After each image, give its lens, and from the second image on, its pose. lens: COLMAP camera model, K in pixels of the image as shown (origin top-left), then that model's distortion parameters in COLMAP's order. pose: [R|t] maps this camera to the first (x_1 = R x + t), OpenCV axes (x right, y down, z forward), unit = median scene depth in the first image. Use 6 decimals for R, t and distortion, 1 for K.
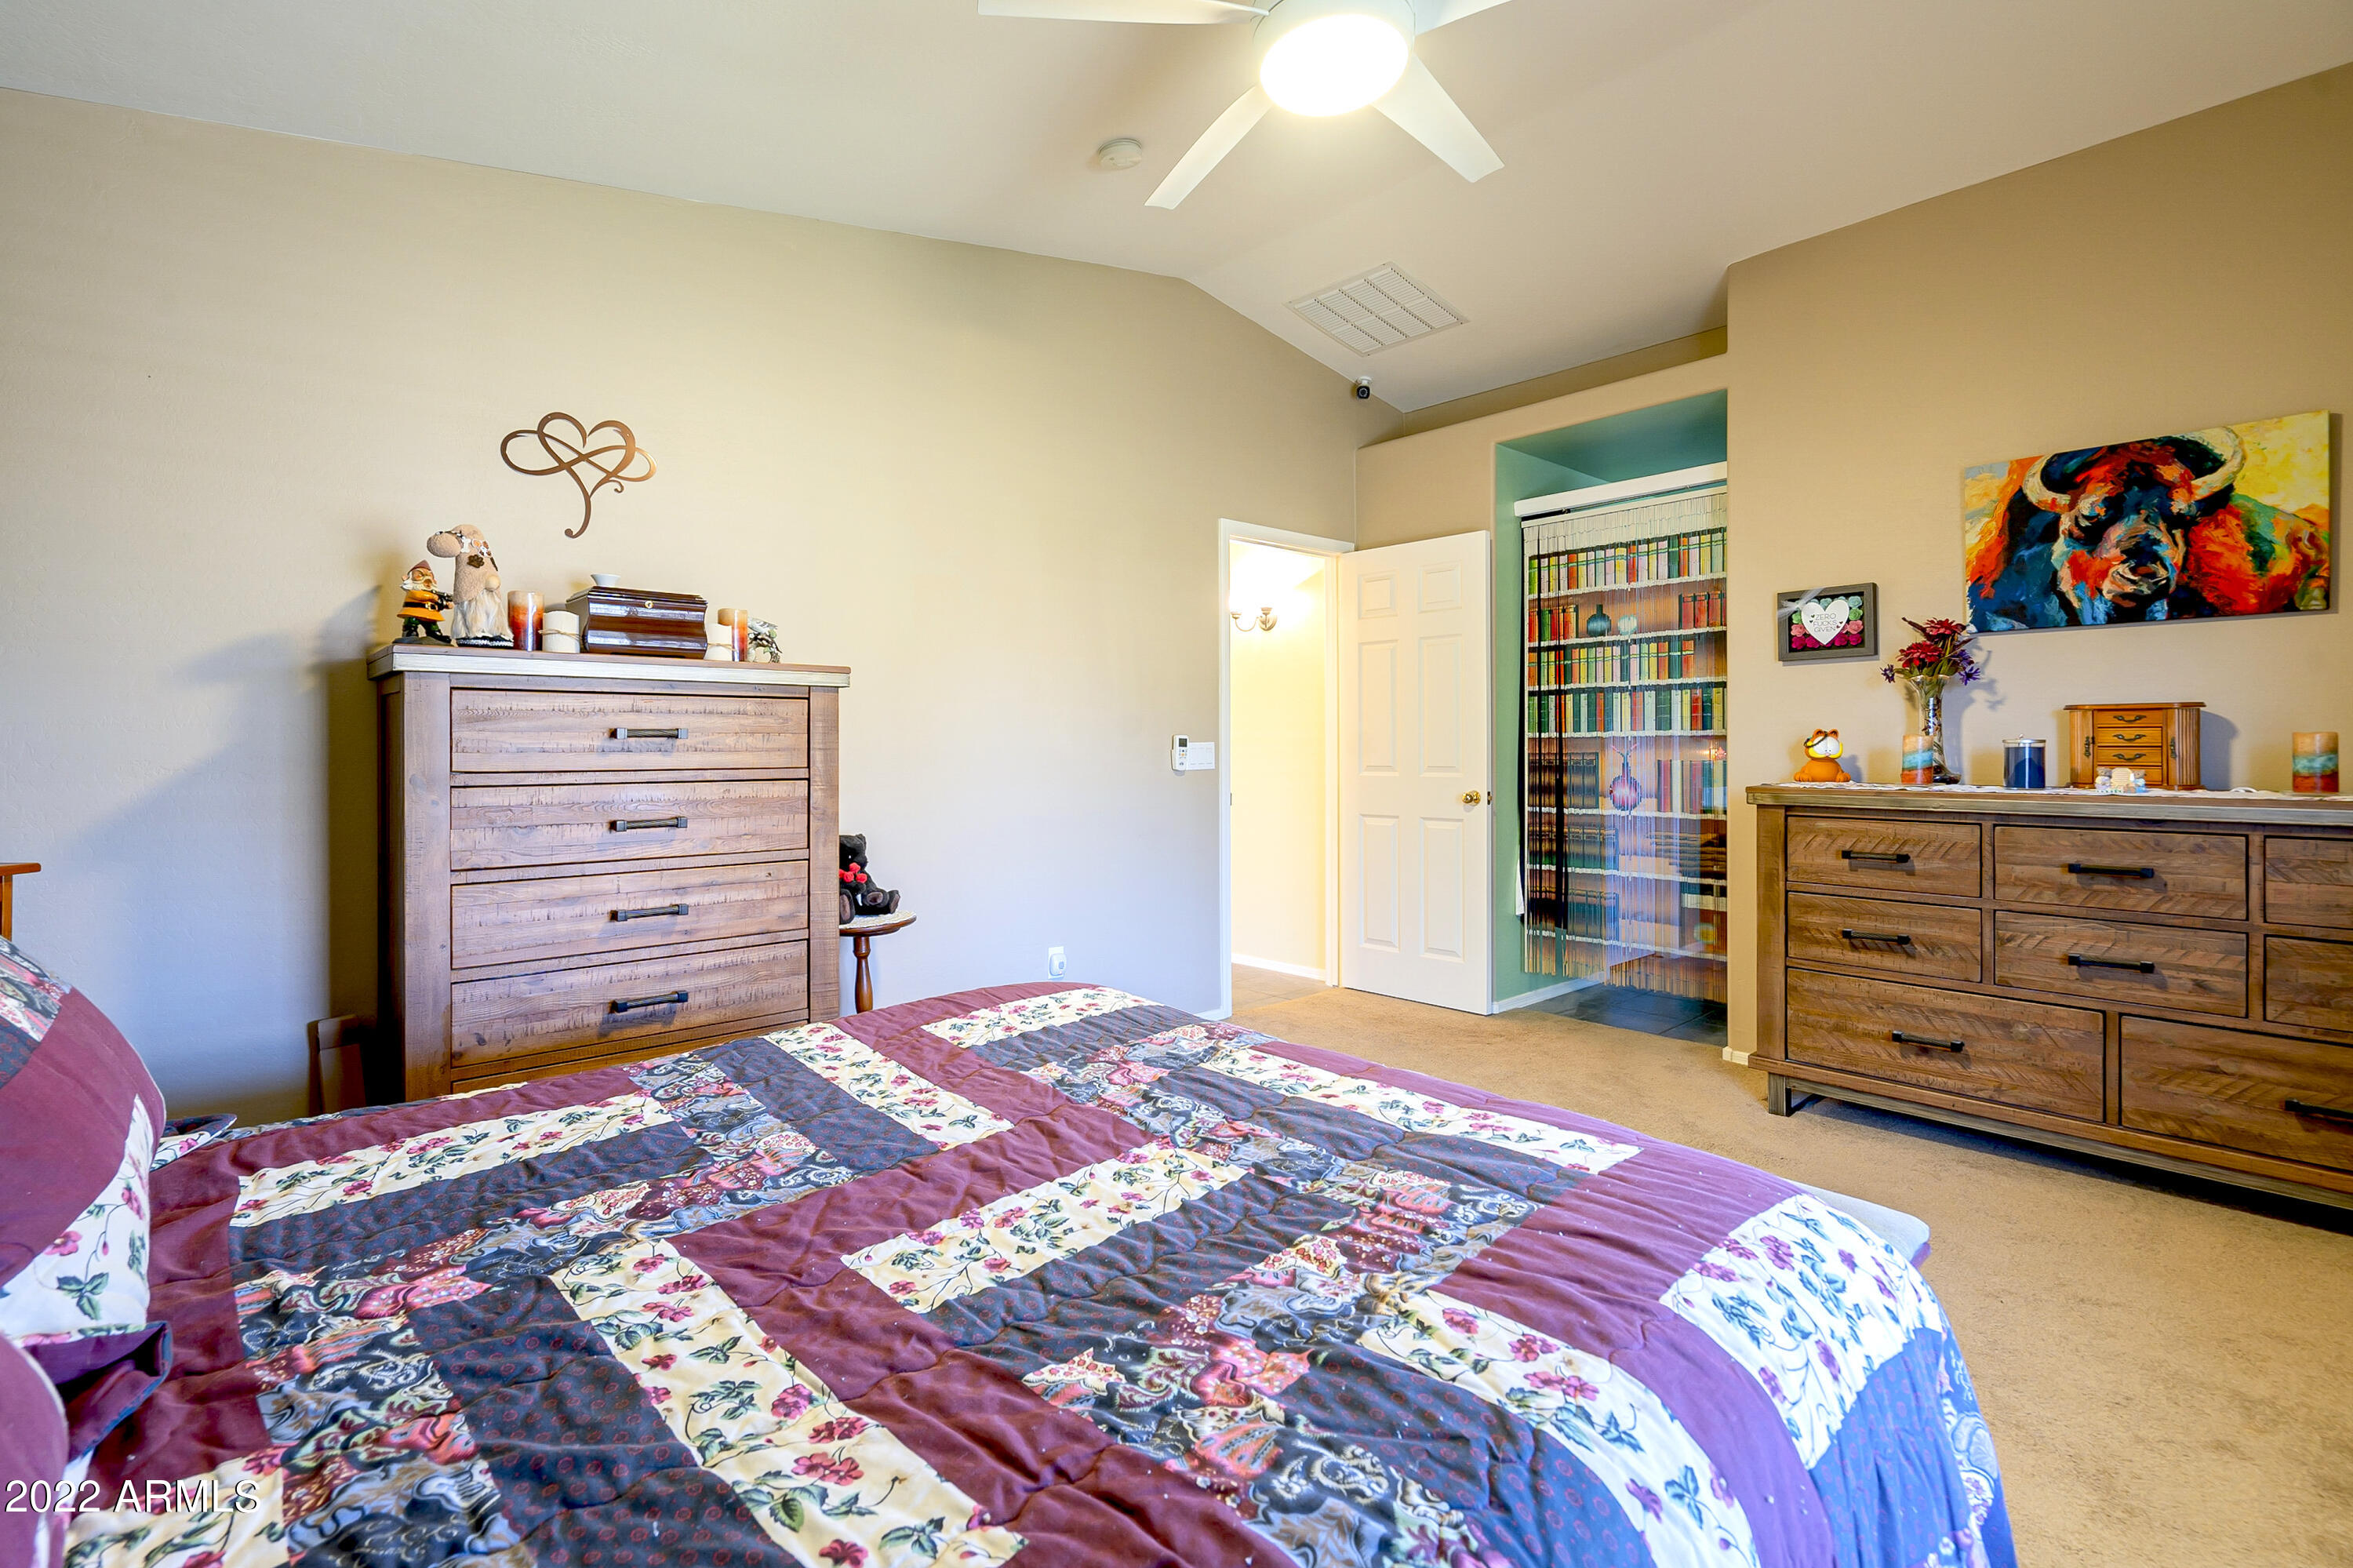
lens RADIAL K [[1085.0, 0, 1178.4], [0, 1085.0, 752.2], [0, 0, 1]] dist [0.001070, 0.000119]
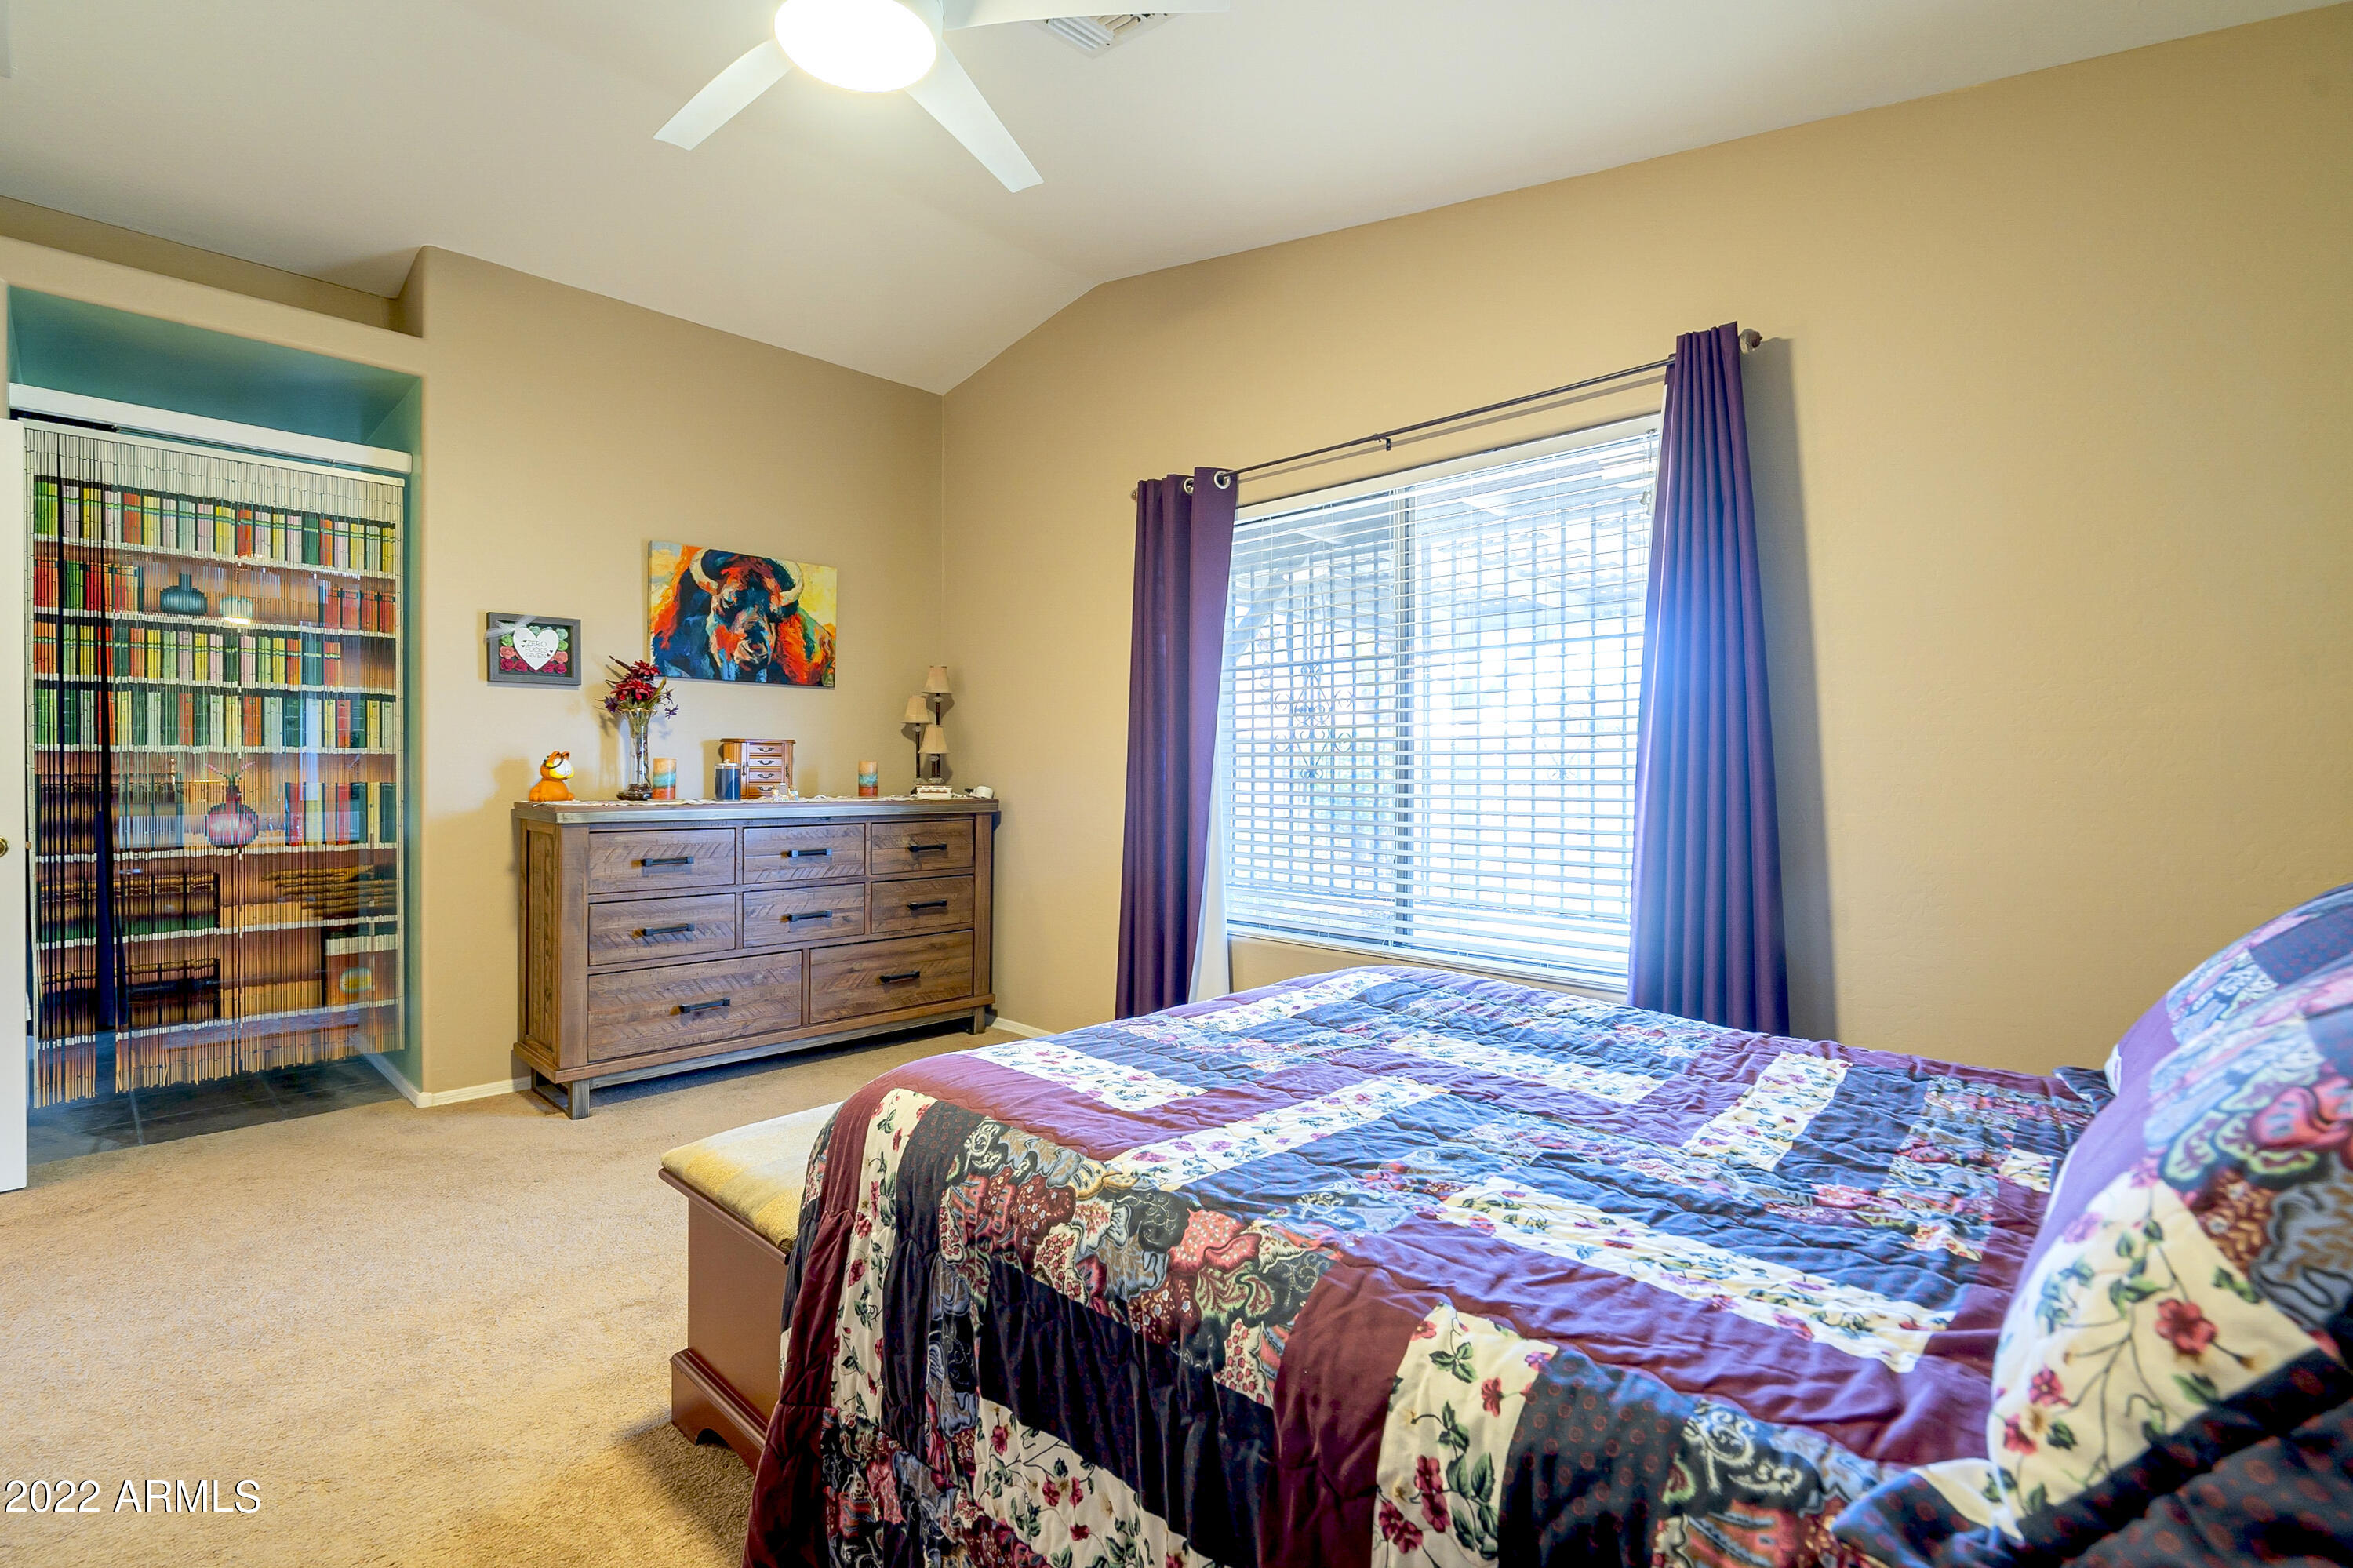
lens RADIAL K [[1058.3, 0, 1162.2], [0, 1058.3, 783.7], [0, 0, 1]] dist [-0.003569, -0.000025]
pose [[-0.064992, -0.008755, 0.997847, -0.513597], [0.001058, 0.999960, 0.008843, 0.002190], [-0.997885, 0.001631, -0.064981, 0.518221]]
